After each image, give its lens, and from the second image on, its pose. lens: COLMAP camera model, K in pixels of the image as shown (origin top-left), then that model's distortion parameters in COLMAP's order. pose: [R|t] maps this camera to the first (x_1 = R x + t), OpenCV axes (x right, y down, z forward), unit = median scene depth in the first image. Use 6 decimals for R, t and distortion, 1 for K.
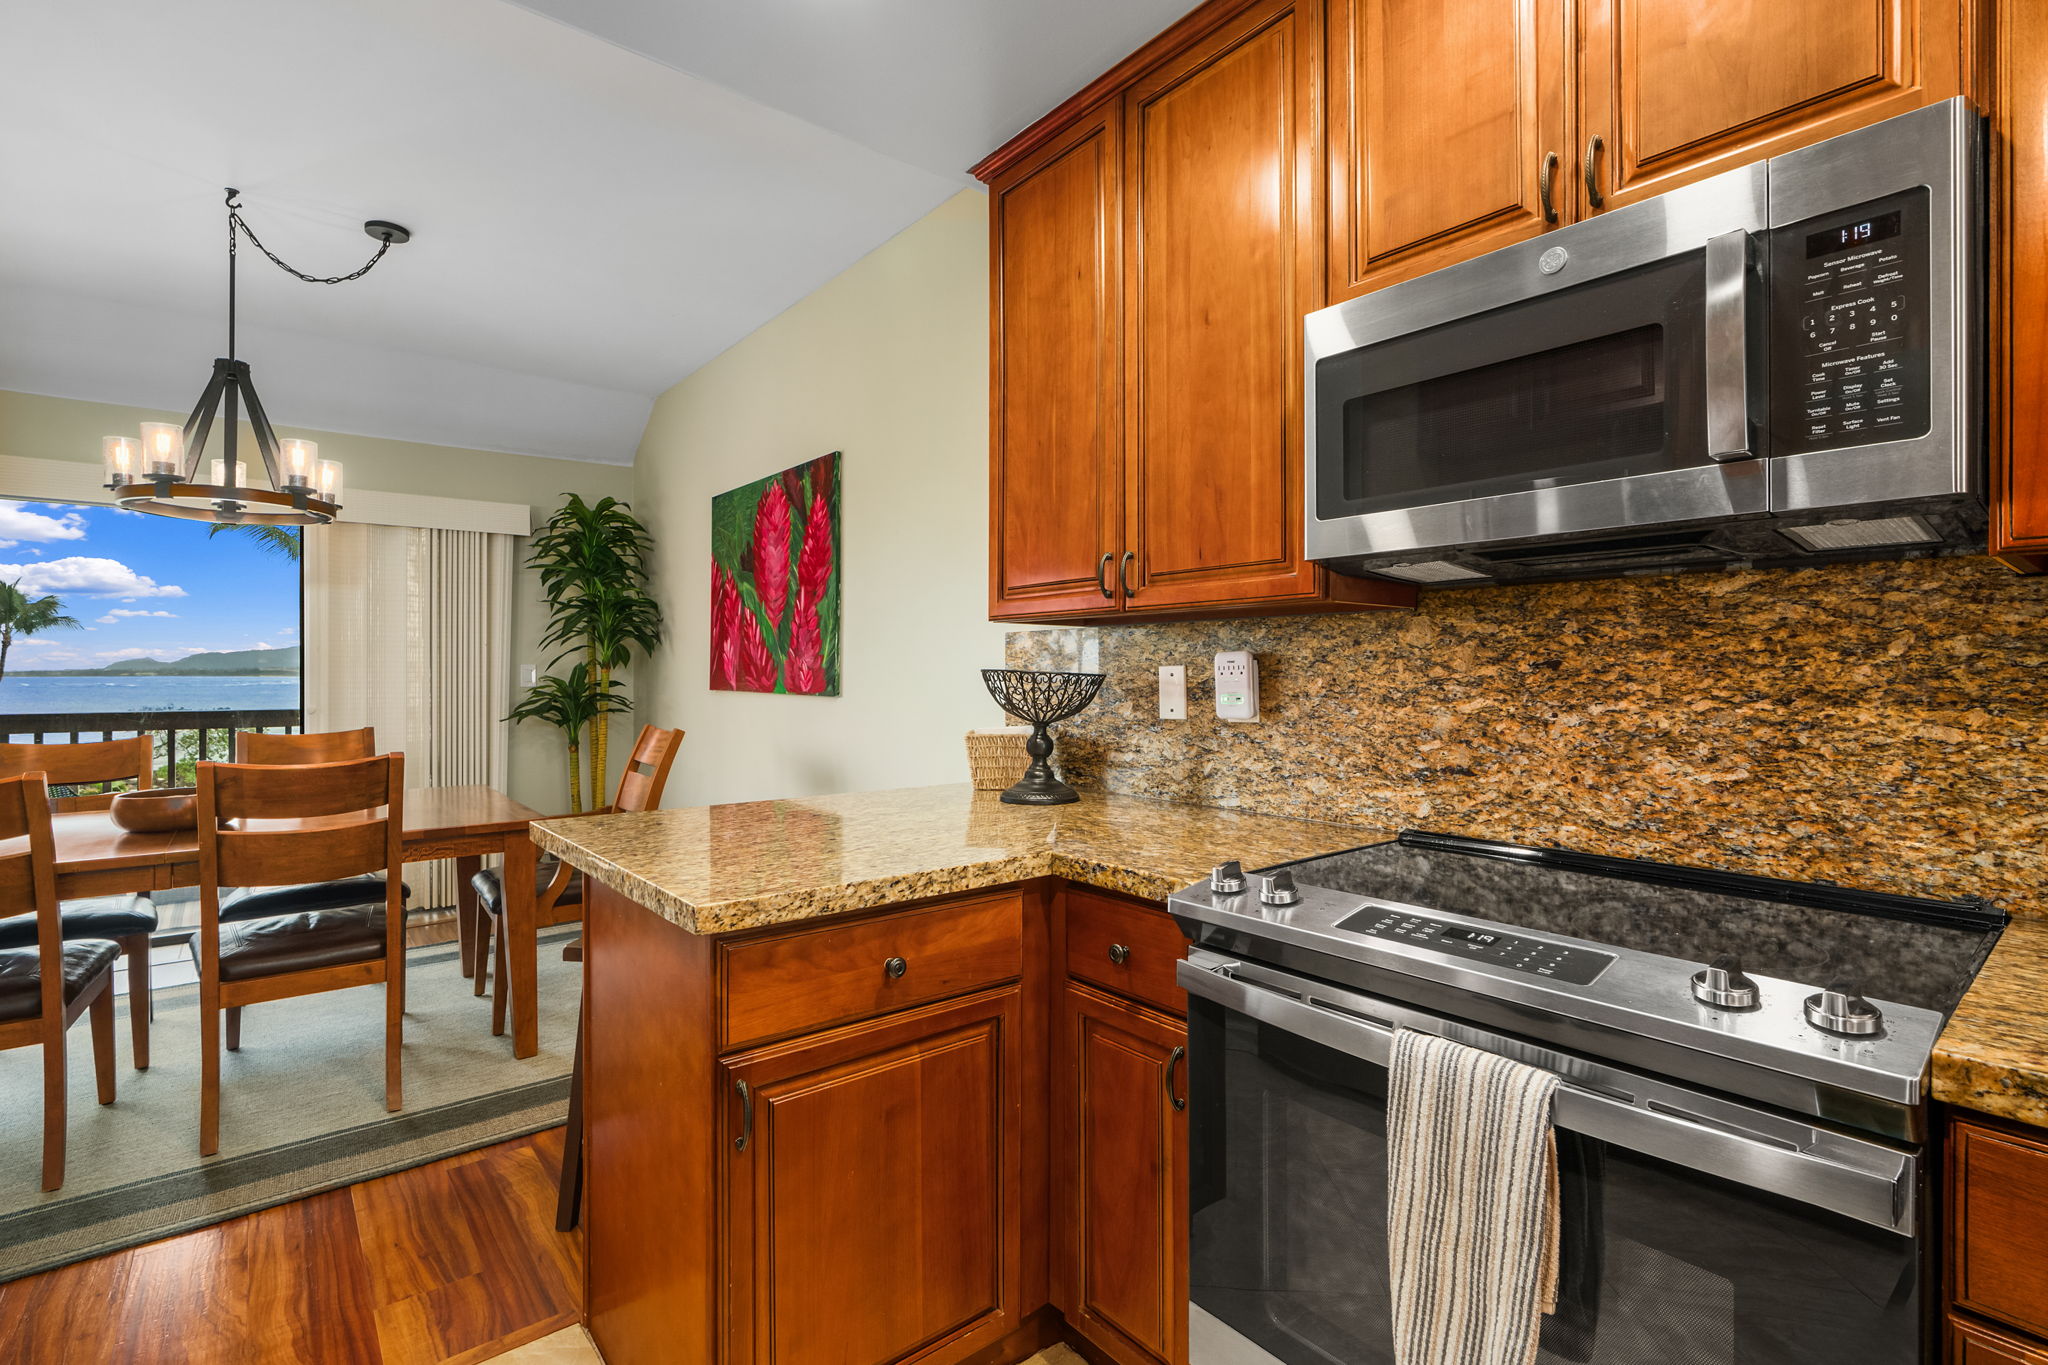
lens RADIAL K [[943.2, 0, 1012.0], [0, 943.2, 662.1], [0, 0, 1]] dist [0.001223, 0.000840]
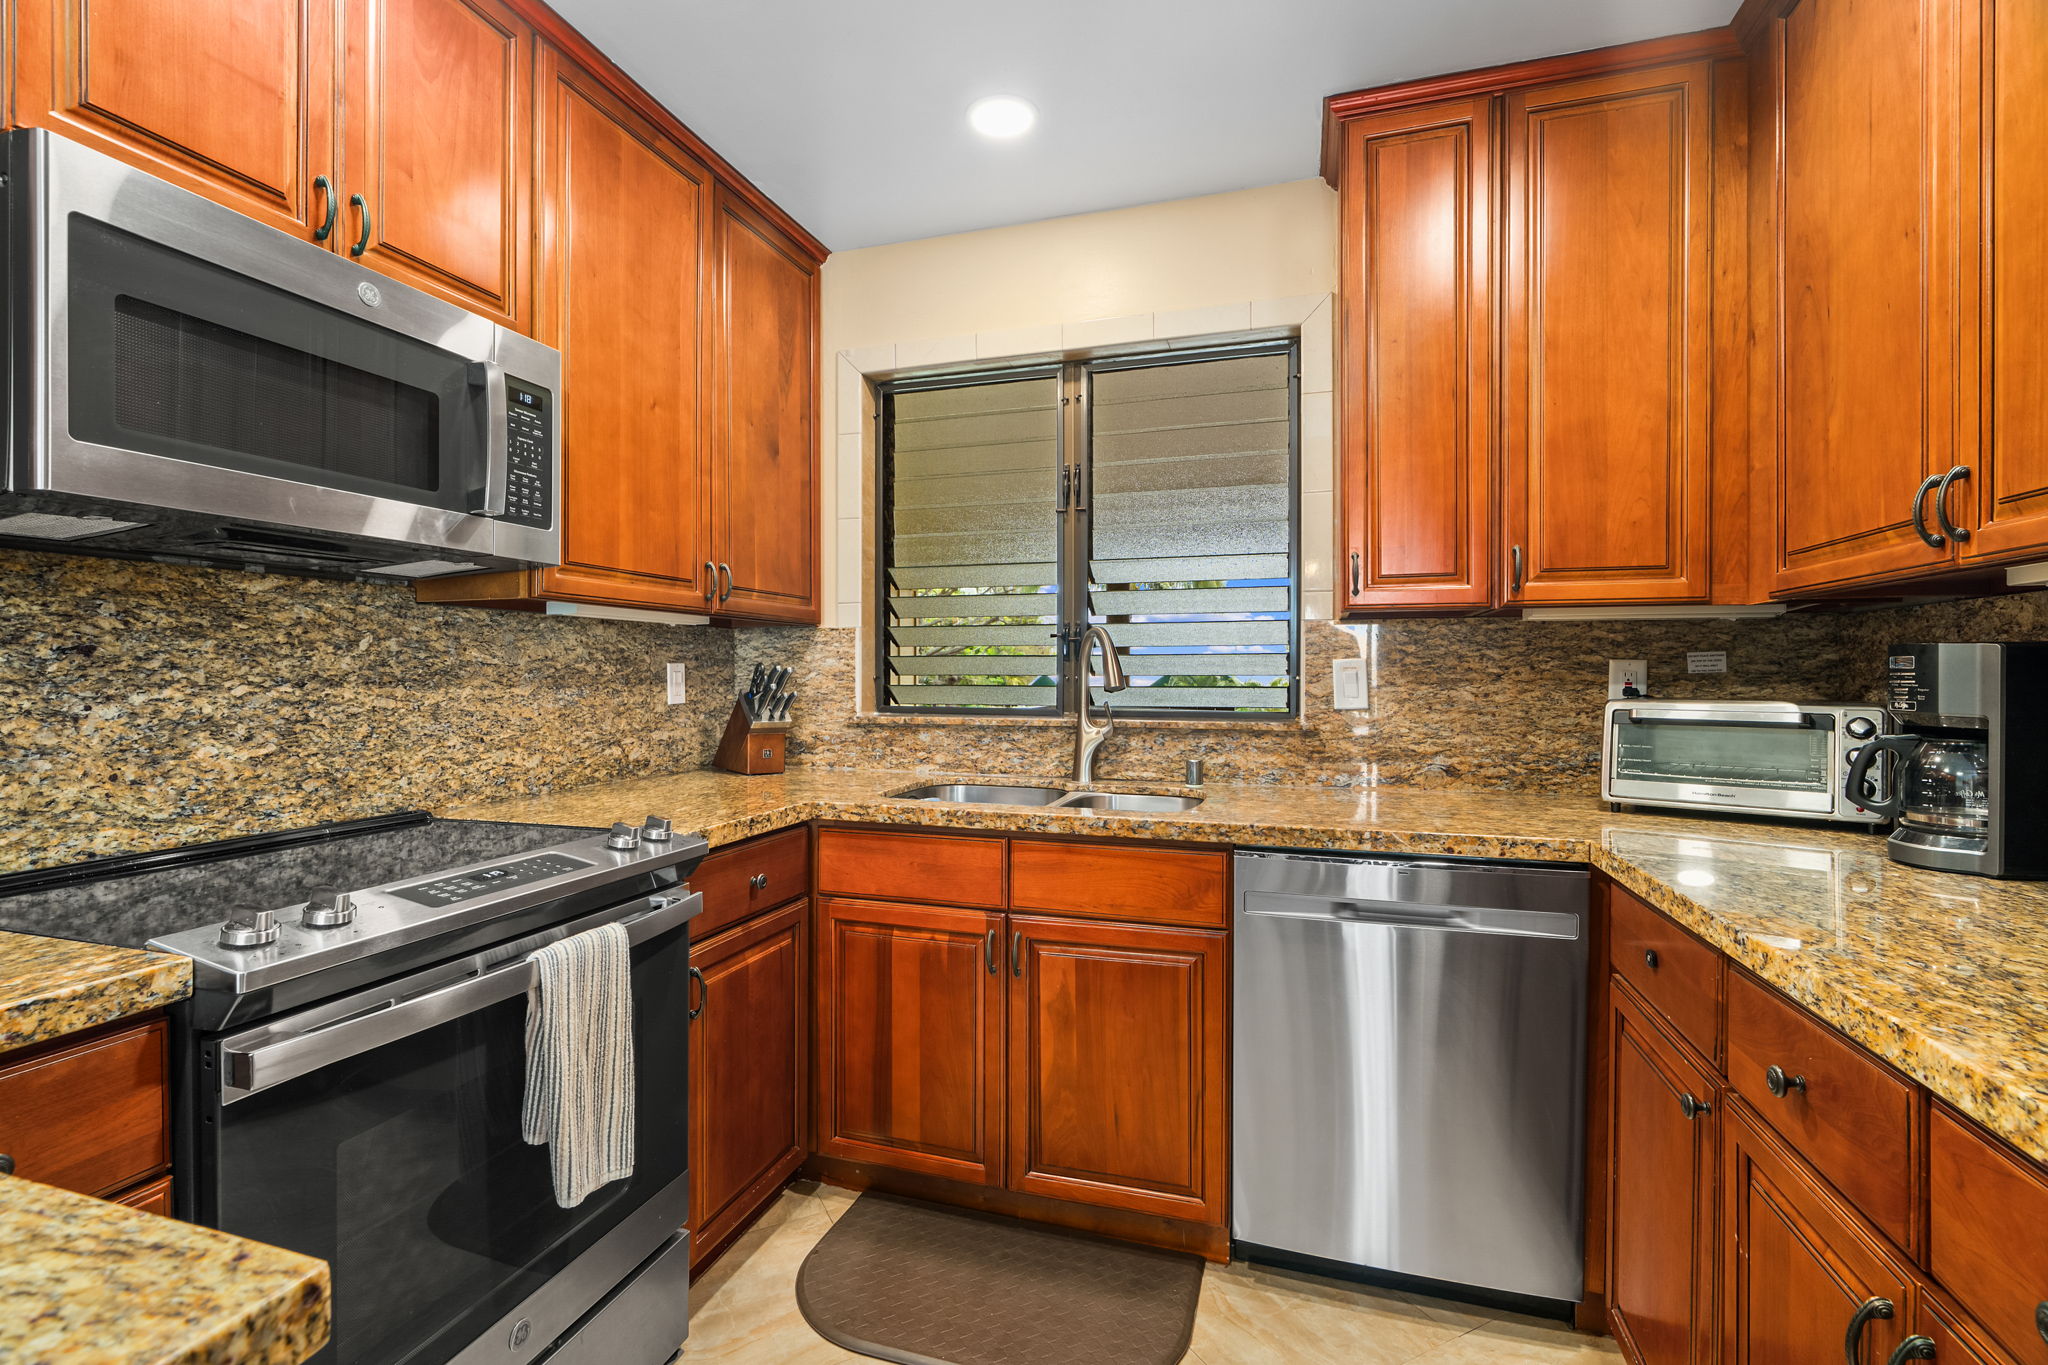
lens RADIAL K [[943.2, 0, 1012.0], [0, 943.2, 662.1], [0, 0, 1]] dist [0.001223, 0.000840]
pose [[-0.546036, 0.007832, 0.837725, -0.645487], [-0.011078, 0.999801, -0.016568, 0.019541], [-0.837688, -0.018327, -0.545841, 0.788925]]
